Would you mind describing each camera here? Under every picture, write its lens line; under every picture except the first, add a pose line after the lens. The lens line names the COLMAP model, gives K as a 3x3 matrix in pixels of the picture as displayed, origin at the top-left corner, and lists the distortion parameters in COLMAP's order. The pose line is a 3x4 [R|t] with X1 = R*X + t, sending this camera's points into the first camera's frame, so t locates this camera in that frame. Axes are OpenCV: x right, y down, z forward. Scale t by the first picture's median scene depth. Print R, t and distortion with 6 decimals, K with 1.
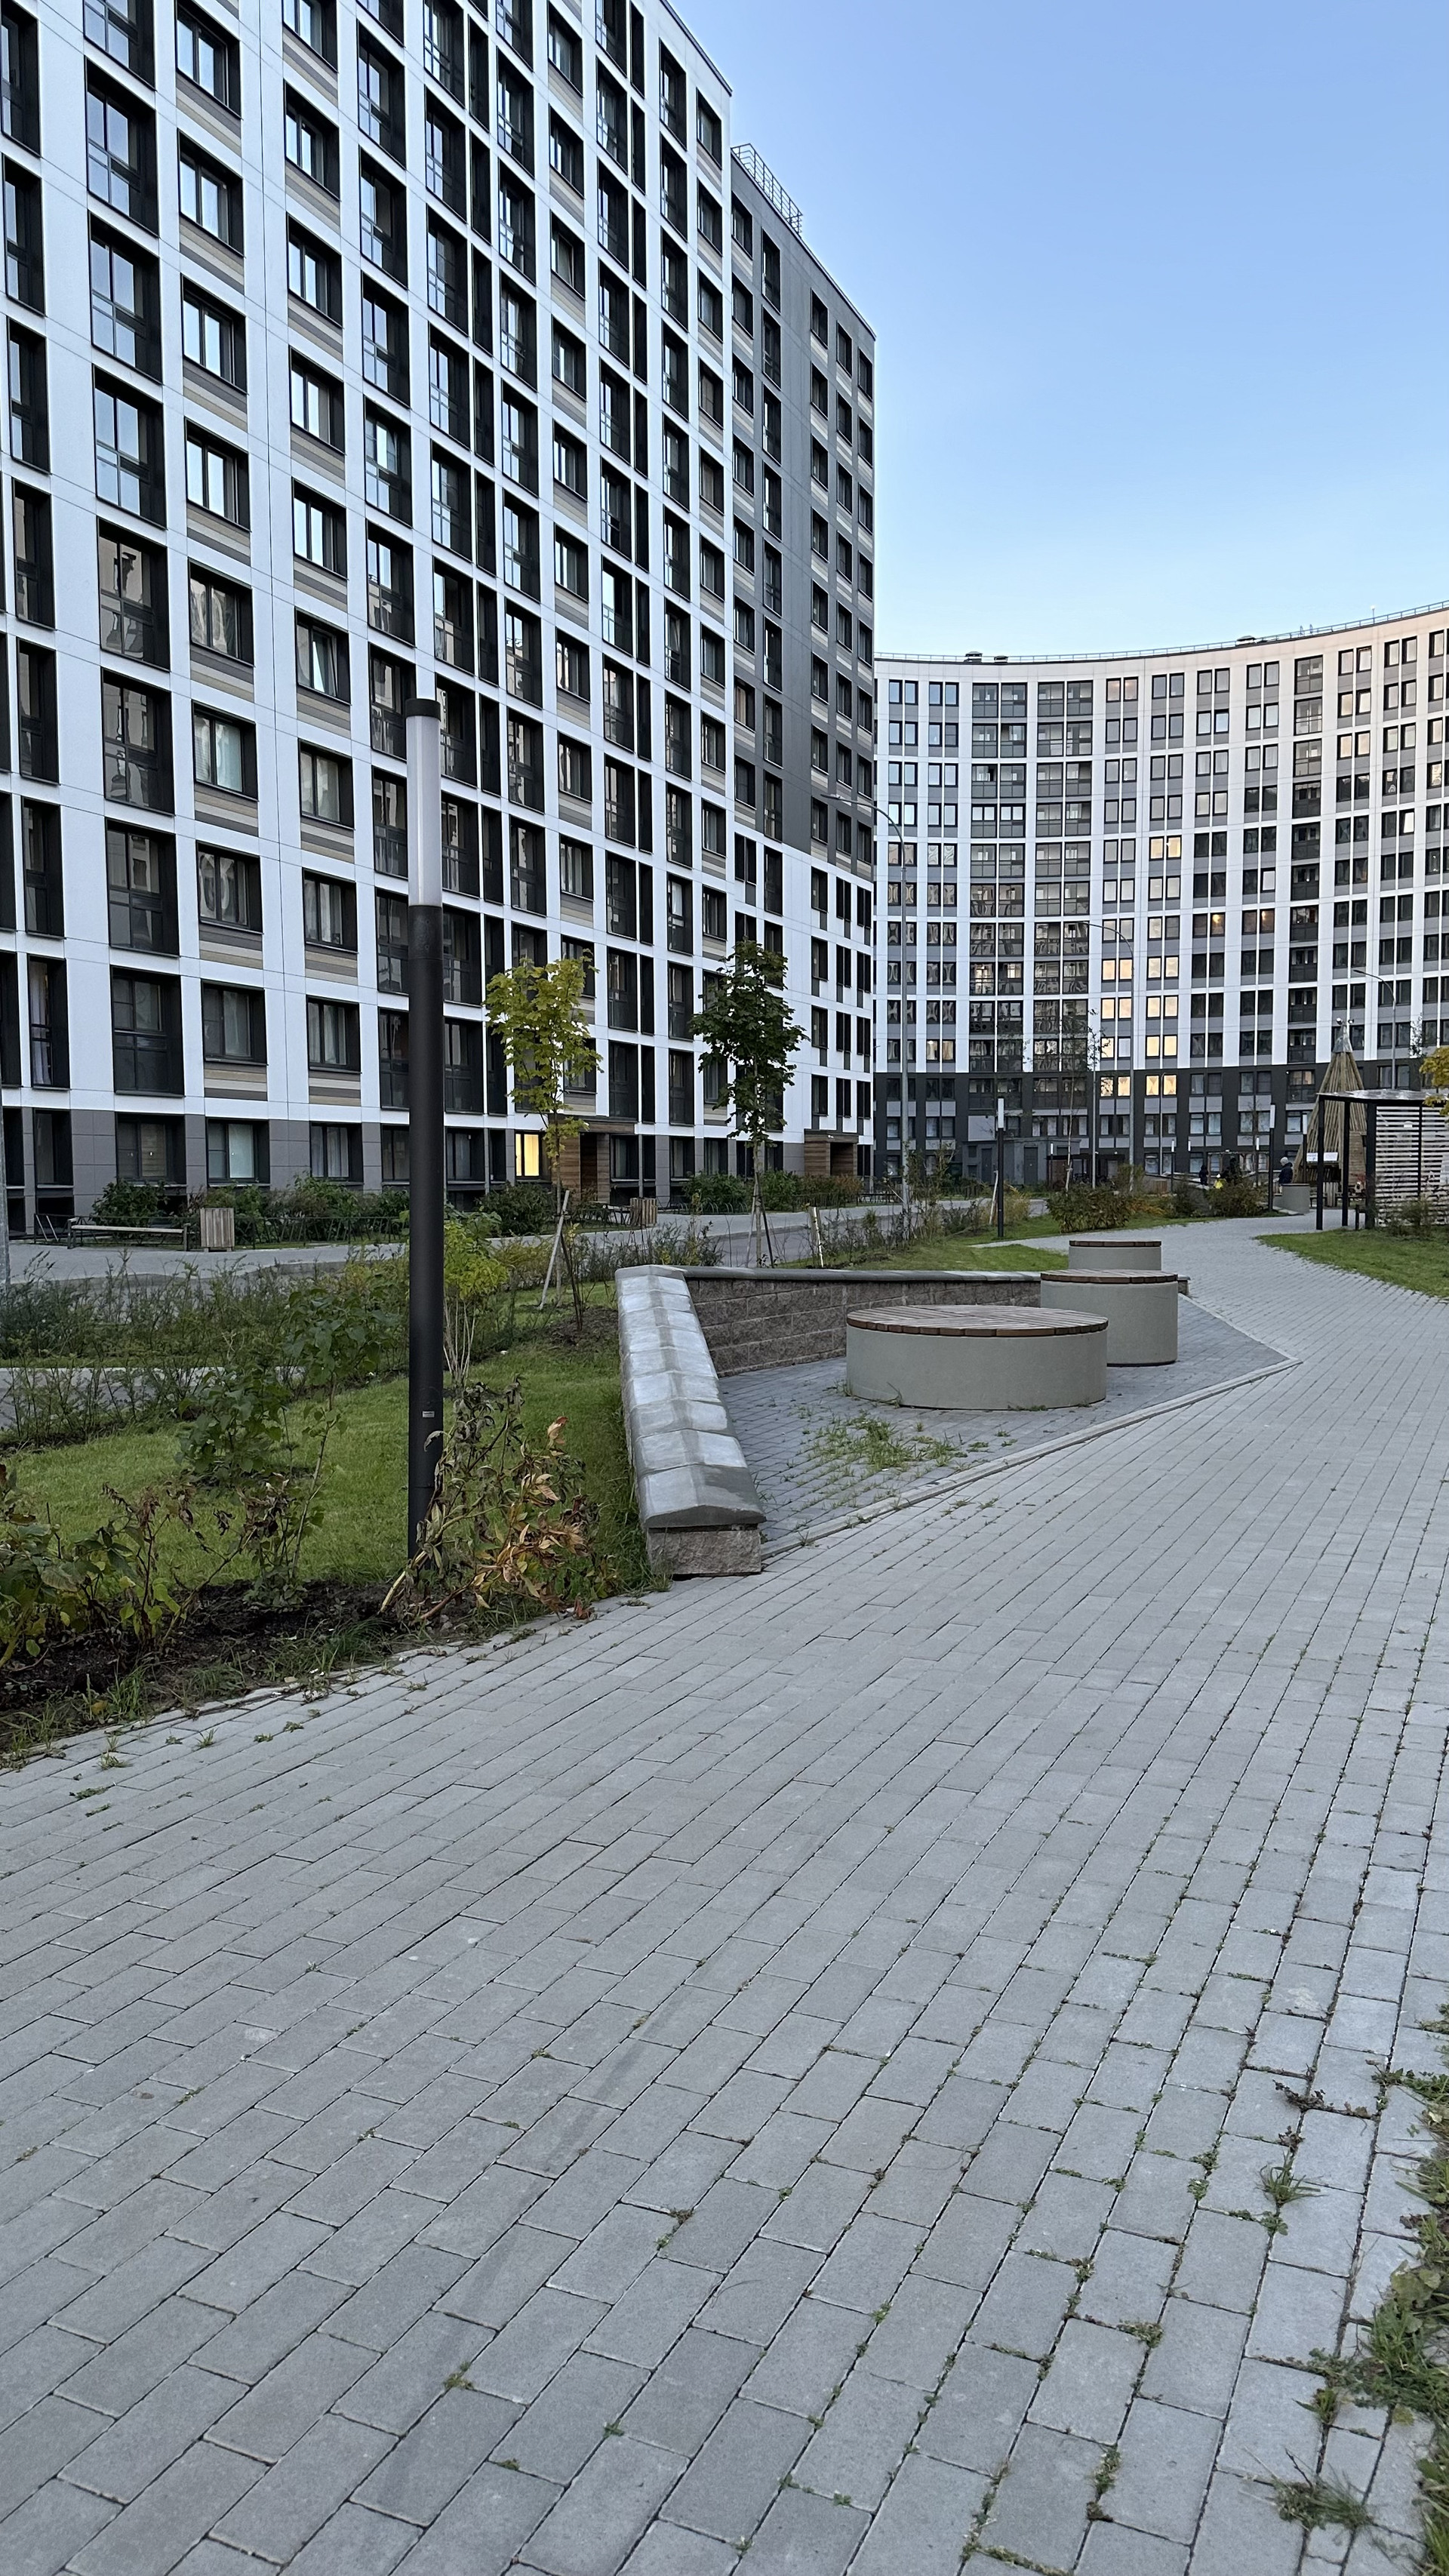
lens RADIAL K [[1832.6, 0, 719.5], [0, 1832.6, 1273.4], [0, 0, 1]] dist [0.224603, -0.486337]
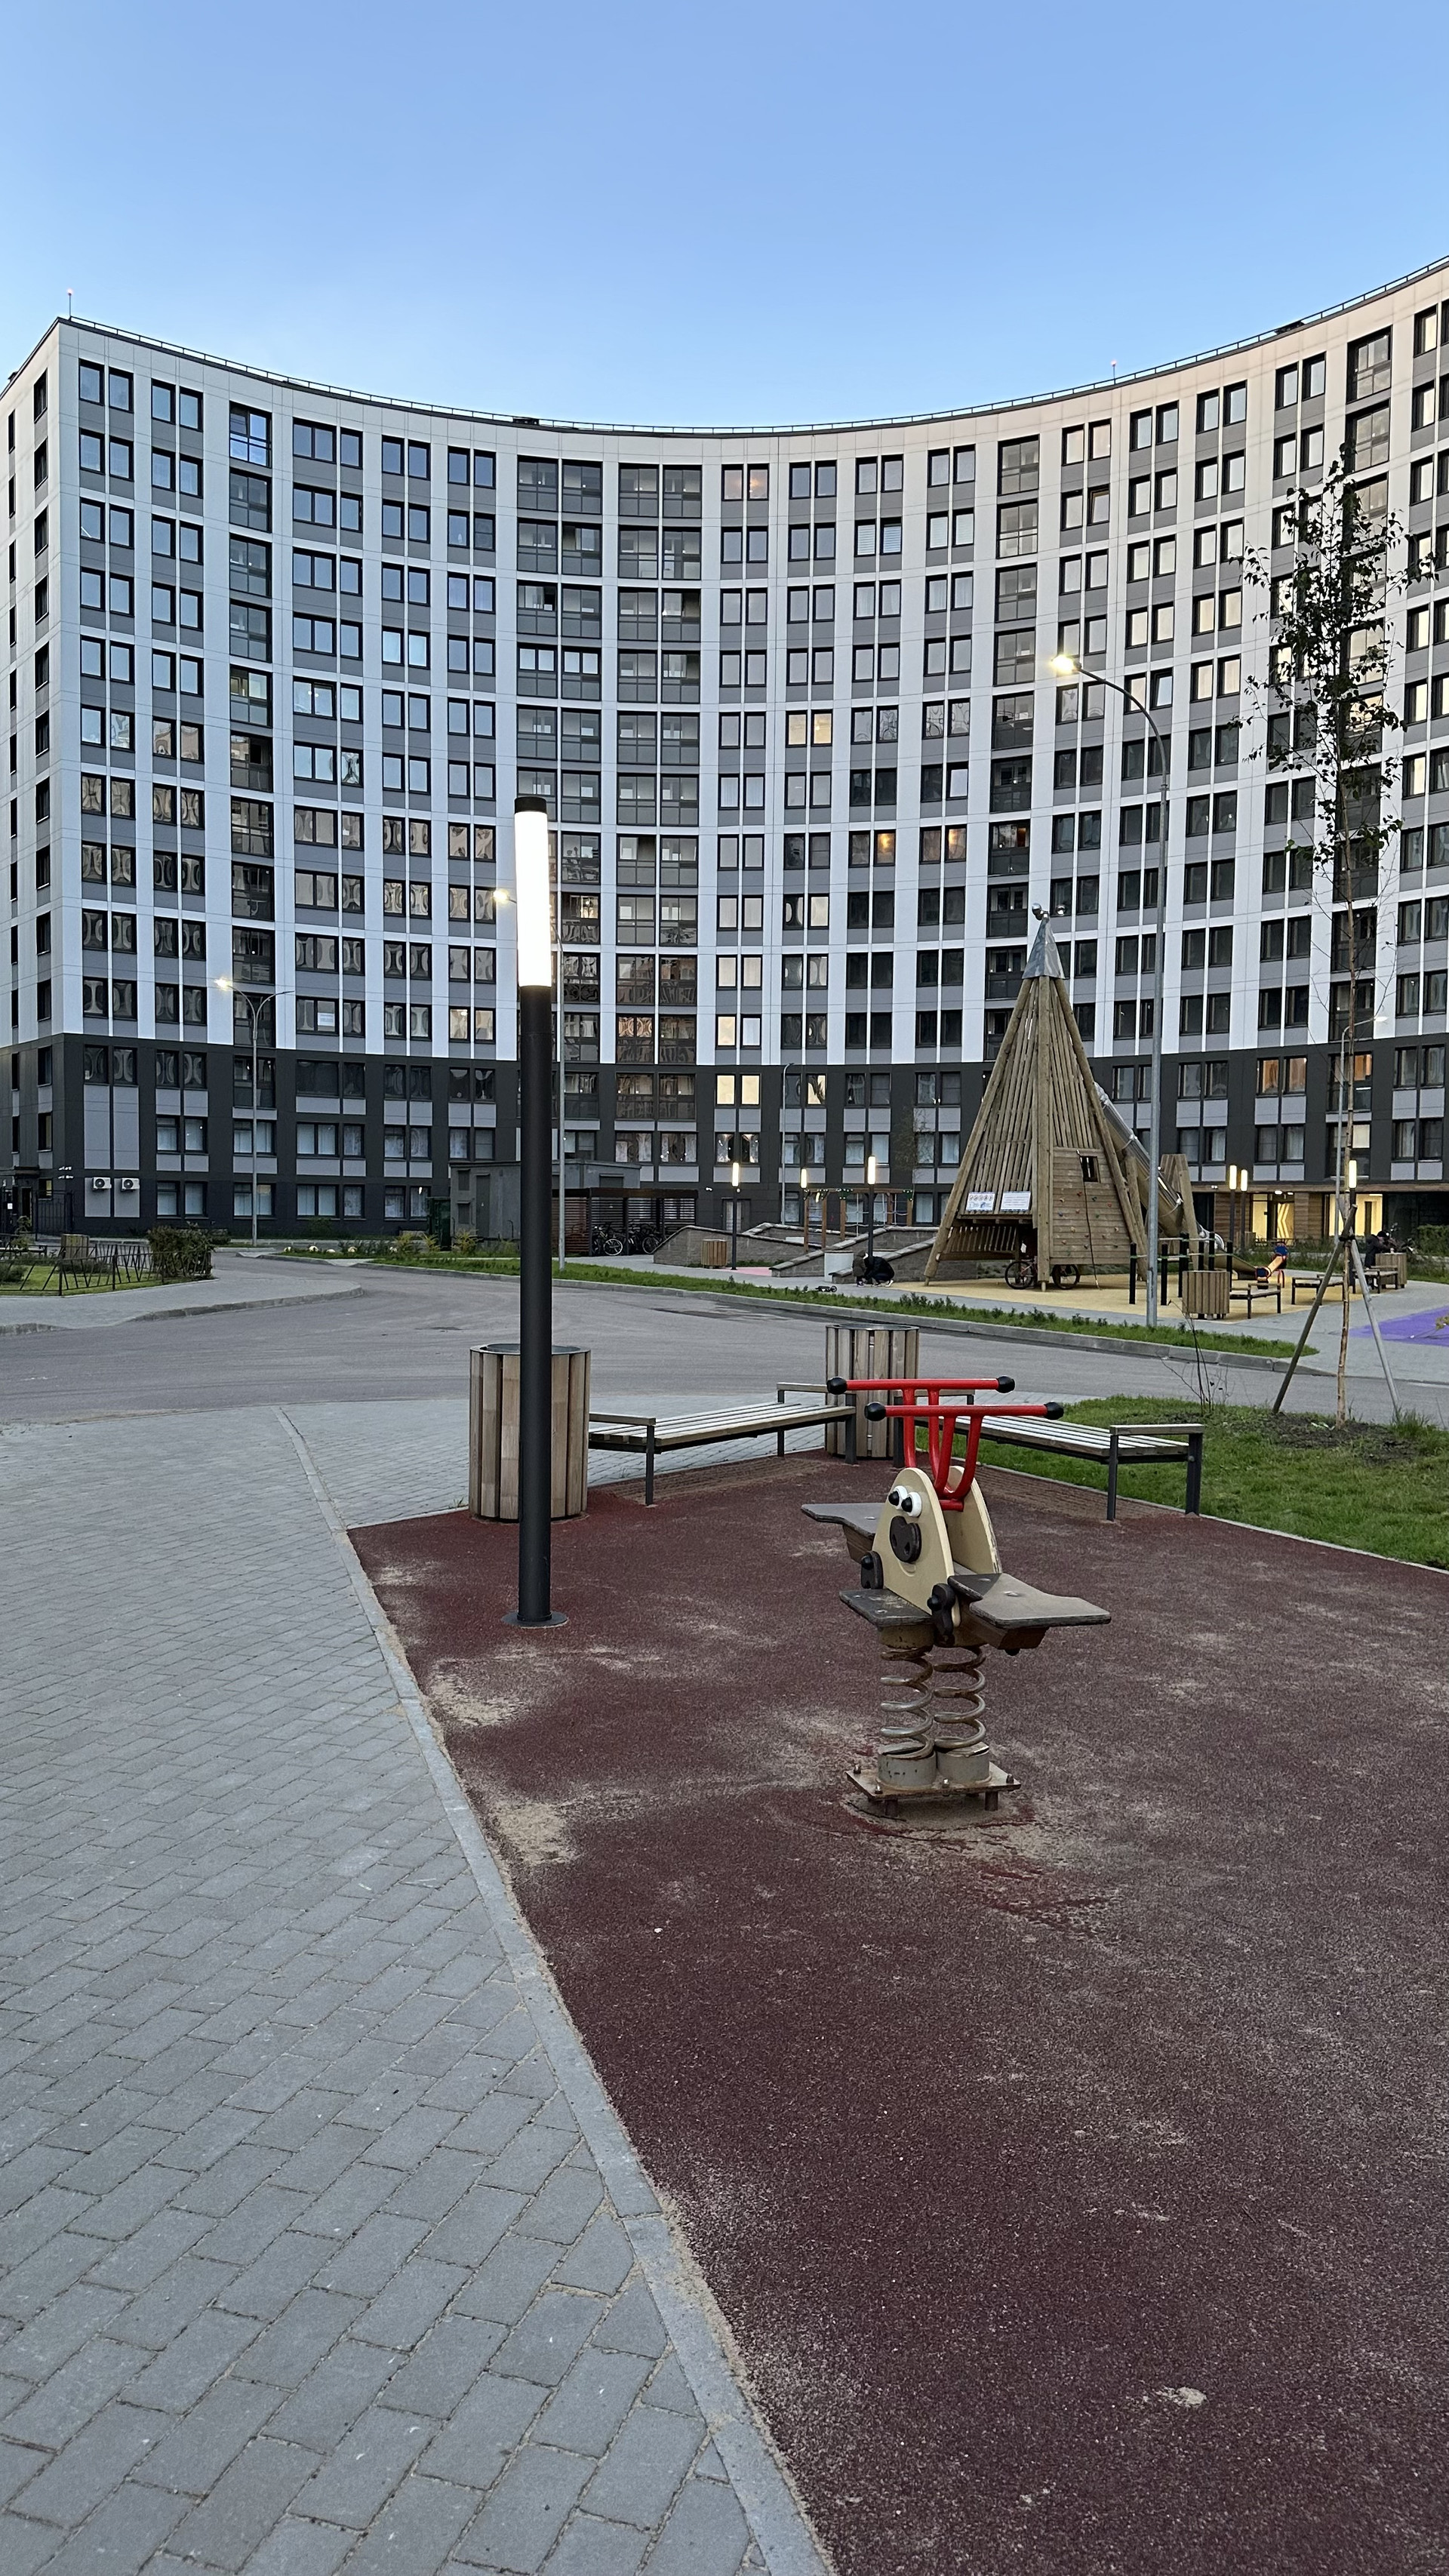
lens RADIAL K [[1759.5, 0, 724.5], [0, 1759.5, 1288.0], [0, 0, 1]] dist [0.134115, -0.243364]
pose [[0.991562, 0.012030, 0.129072, 0.132036], [-0.011301, 0.999916, -0.006376, -0.026673], [-0.129137, 0.004864, 0.991615, 0.387373]]
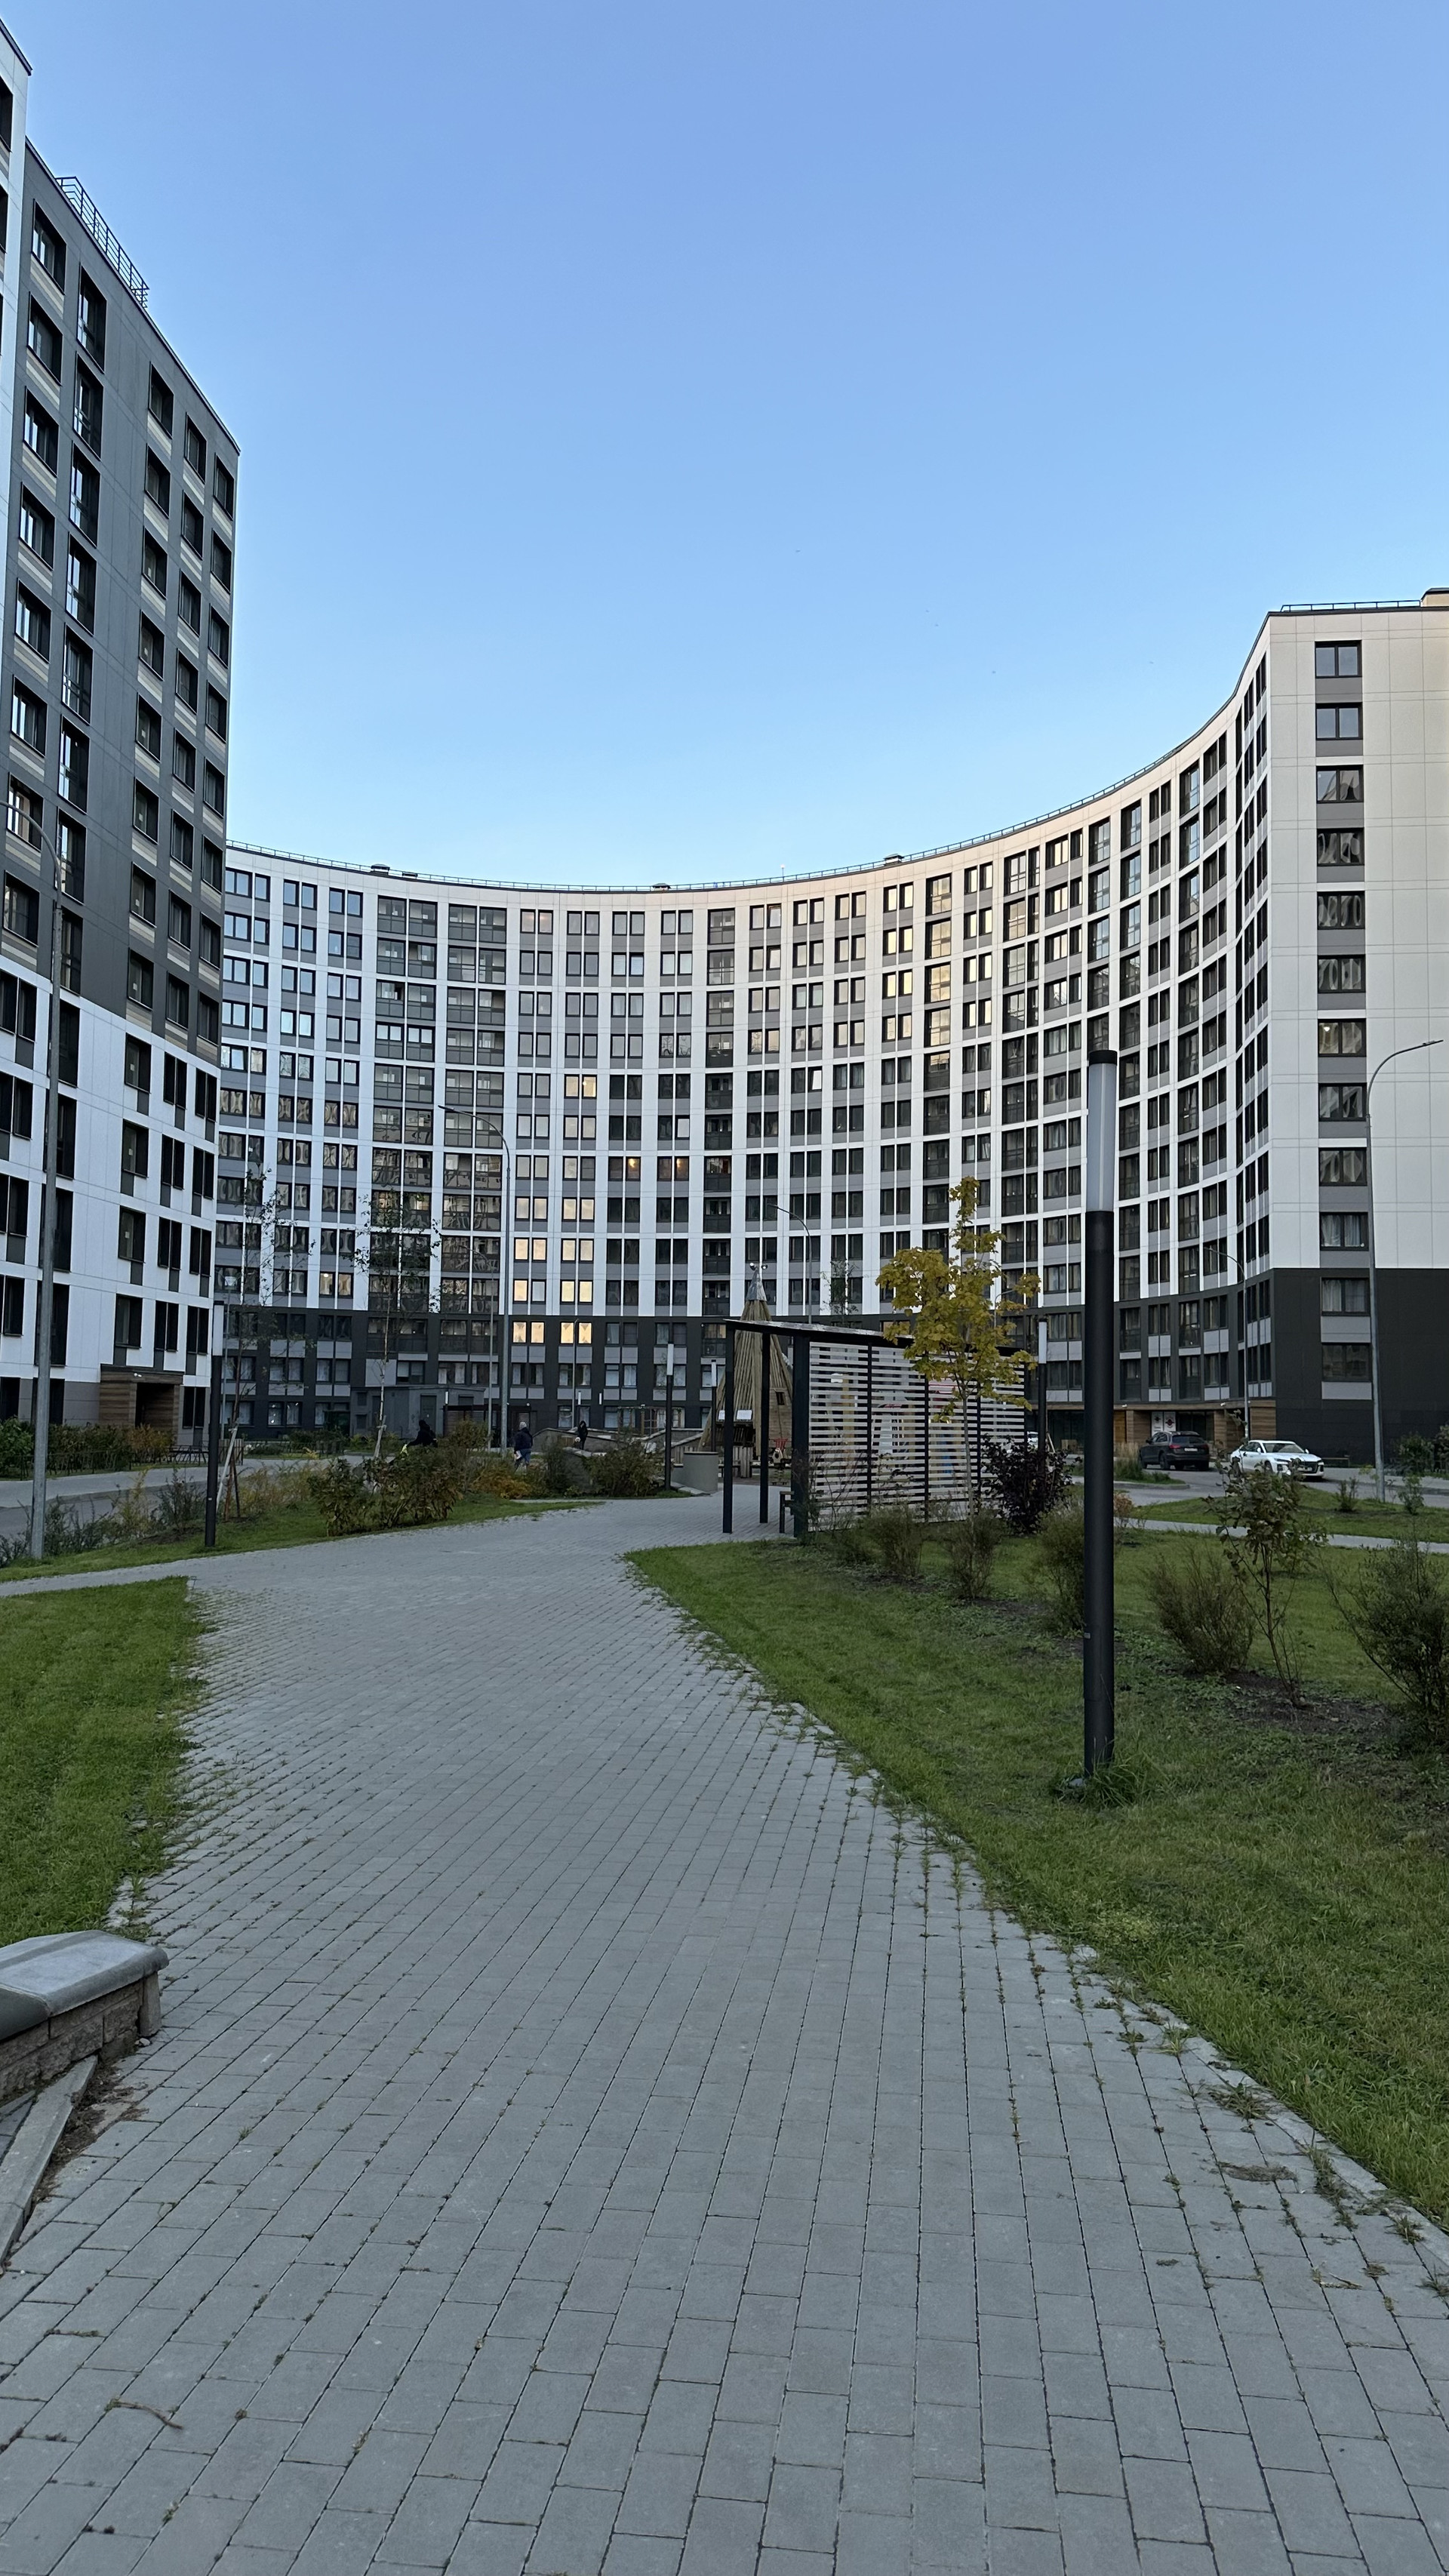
lens RADIAL K [[1832.6, 0, 719.5], [0, 1832.6, 1273.4], [0, 0, 1]] dist [0.224603, -0.486337]
pose [[0.954393, 0.044710, 0.295188, 0.033832], [-0.004700, 0.990851, -0.134881, -0.007079], [-0.298518, 0.127342, 0.945871, 0.104065]]
